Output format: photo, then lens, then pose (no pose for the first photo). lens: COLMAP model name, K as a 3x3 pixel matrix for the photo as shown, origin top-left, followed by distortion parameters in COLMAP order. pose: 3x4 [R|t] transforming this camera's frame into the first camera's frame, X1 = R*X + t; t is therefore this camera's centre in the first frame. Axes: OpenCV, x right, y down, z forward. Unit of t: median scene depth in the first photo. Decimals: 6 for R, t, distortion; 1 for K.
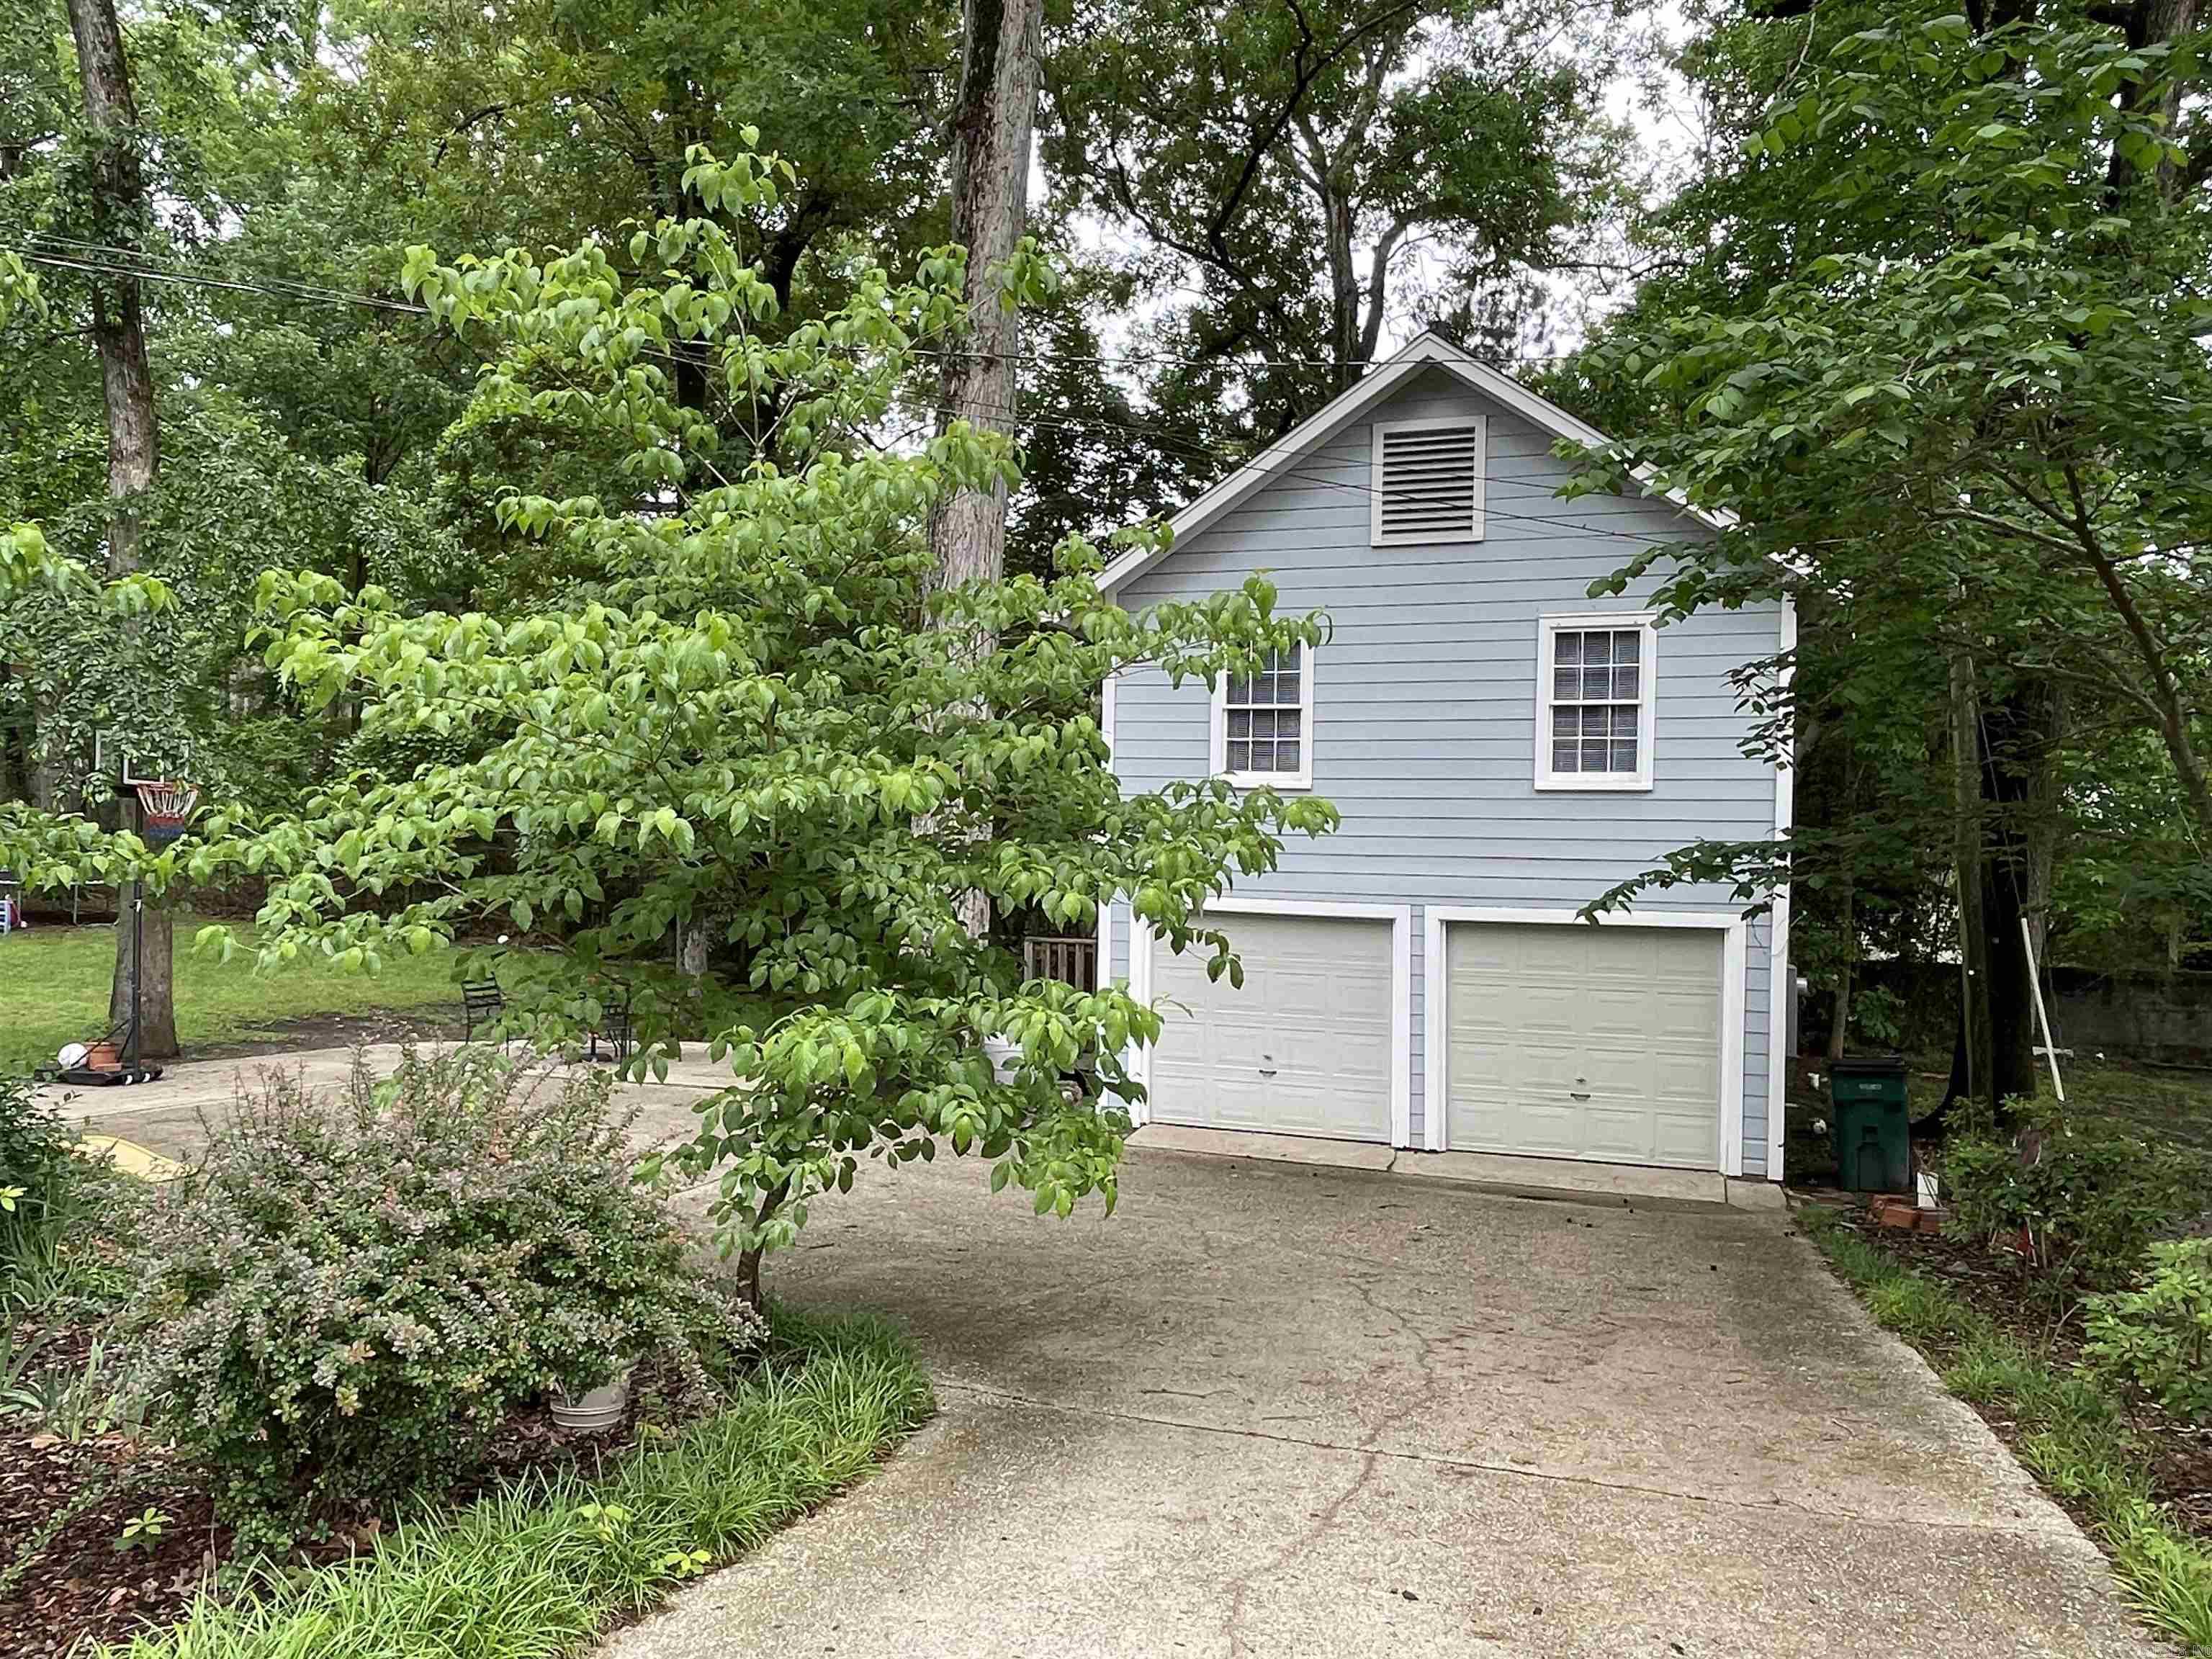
lens RADIAL K [[1636.5, 0, 1104.6], [0, 1636.5, 828.0], [0, 0, 1]] dist [0.002538, -0.018218]
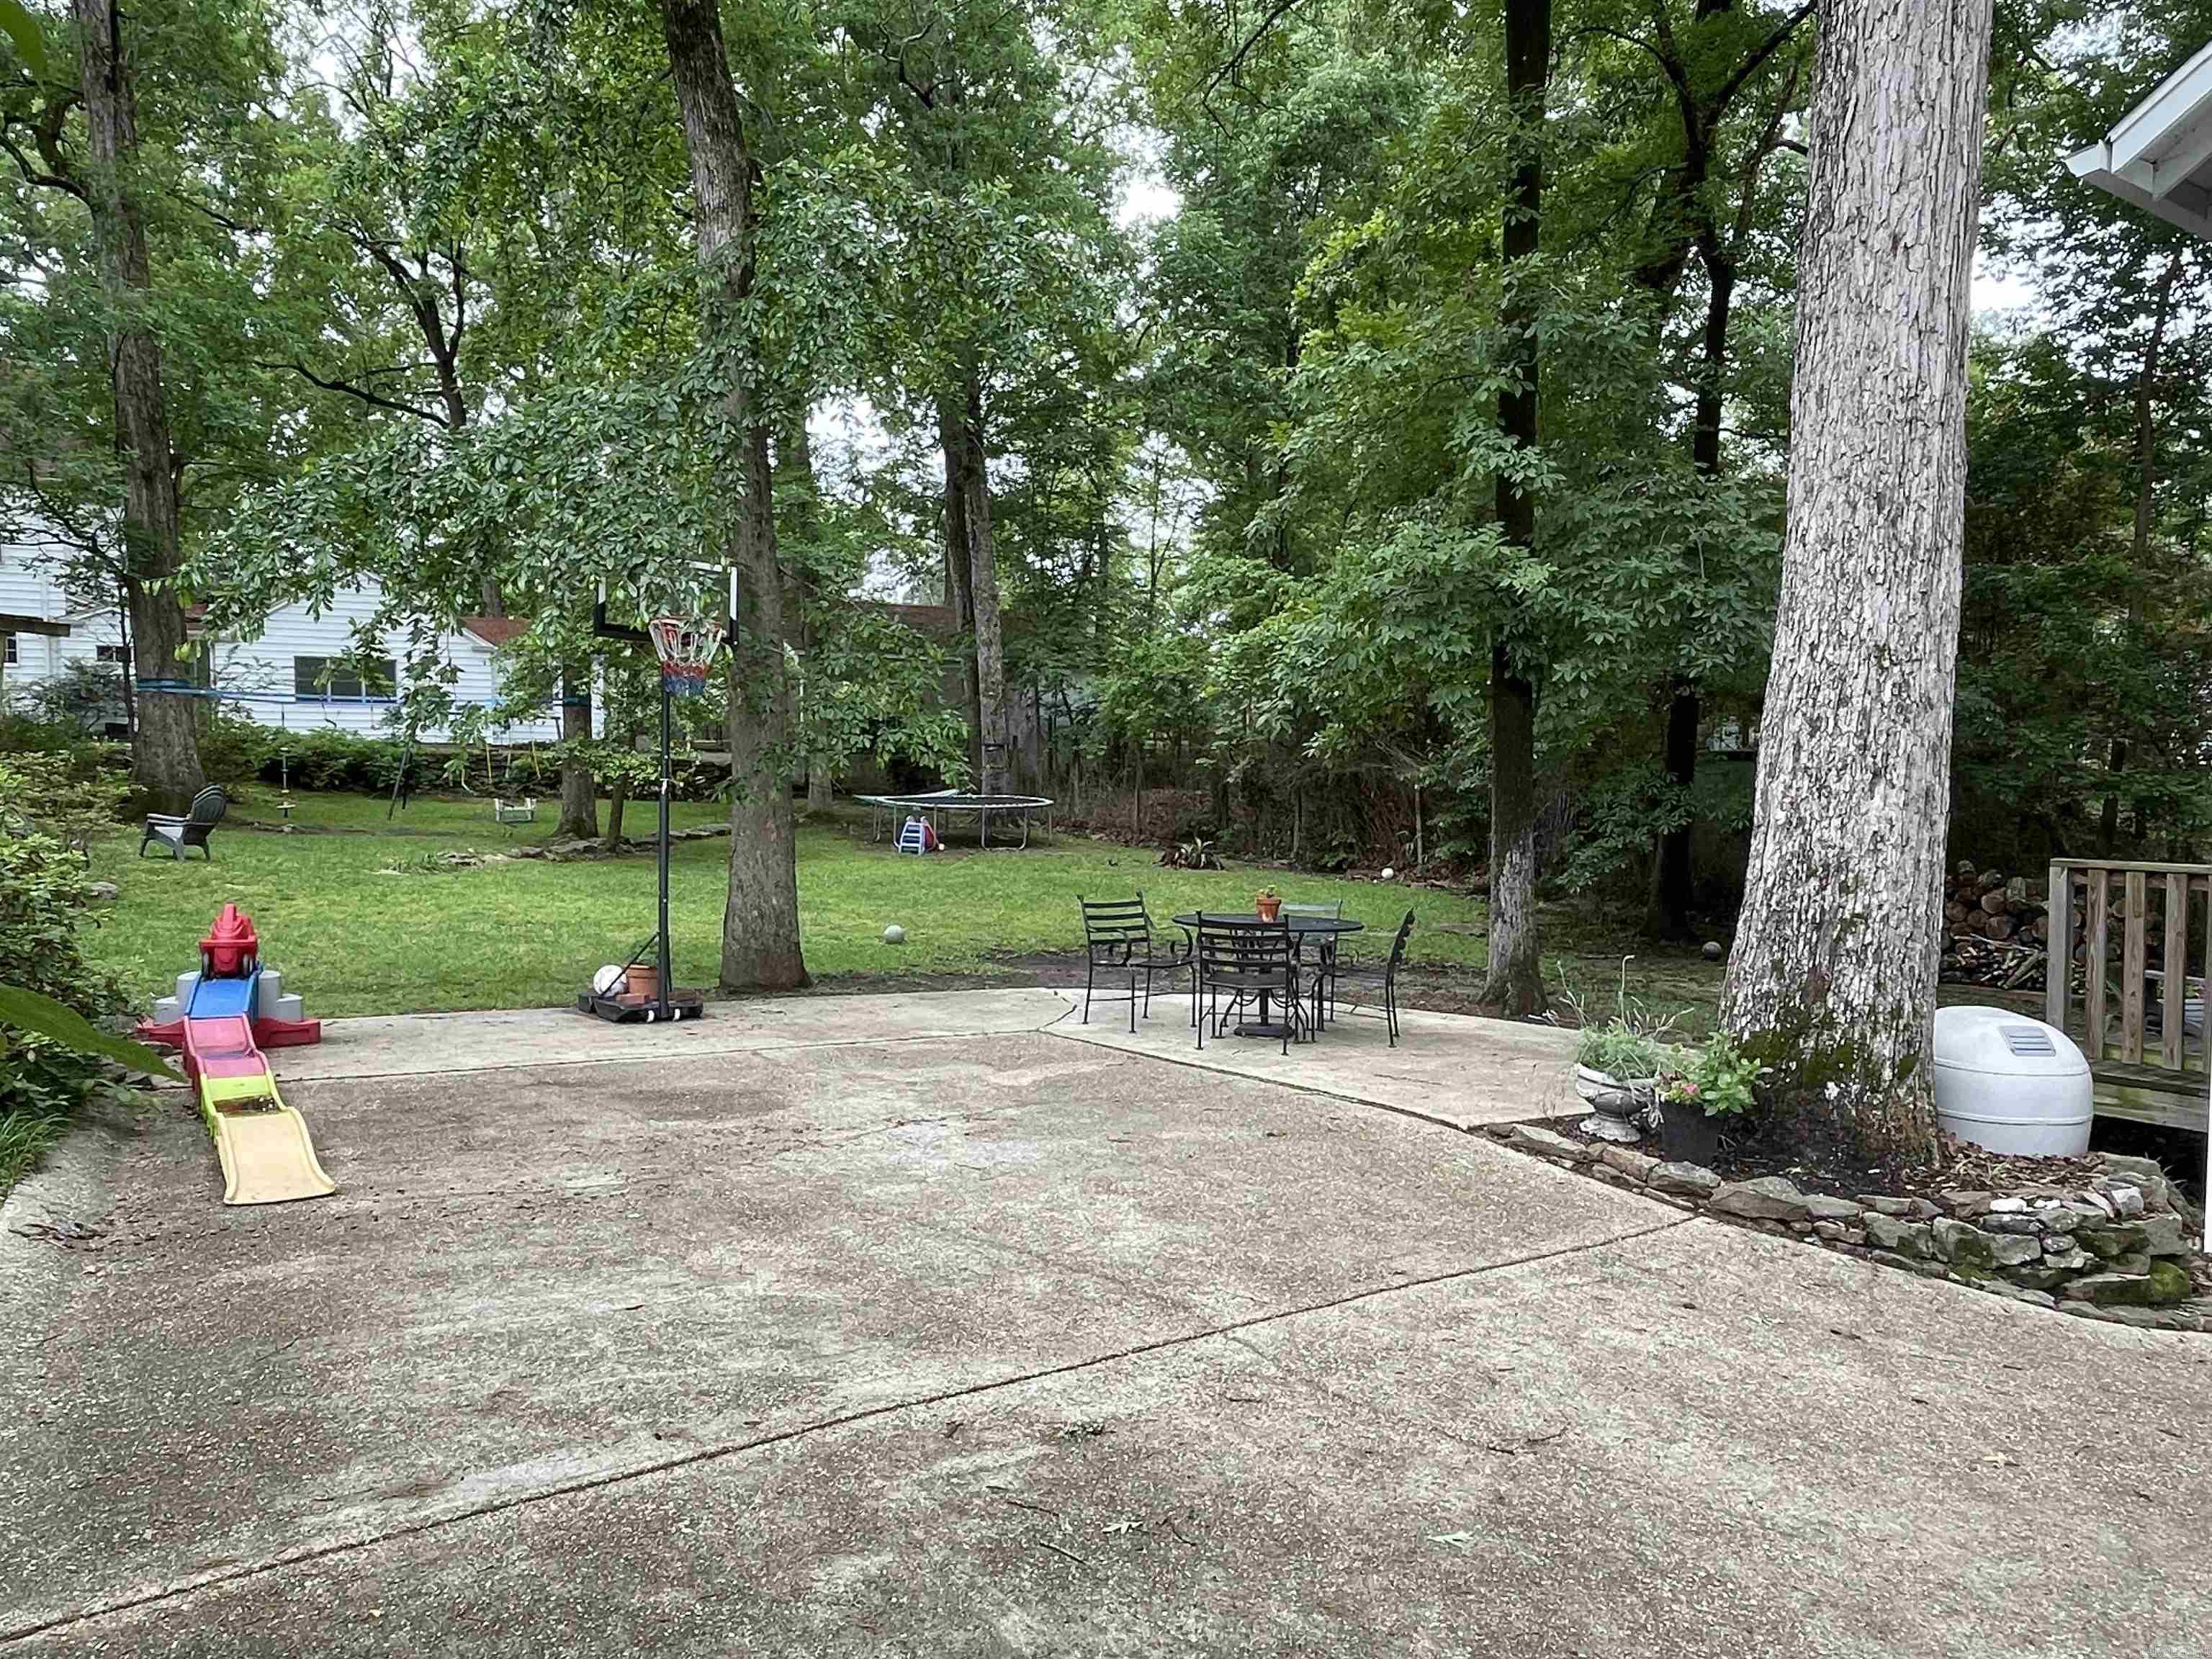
lens RADIAL K [[1636.5, 0, 1108.0], [0, 1636.5, 837.3], [0, 0, 1]] dist [0.002538, -0.018218]
pose [[0.816882, 0.008475, -0.576743, 0.007032], [0.010788, 0.999493, 0.029968, 0.048351], [0.576705, -0.030702, 0.816376, 0.477319]]
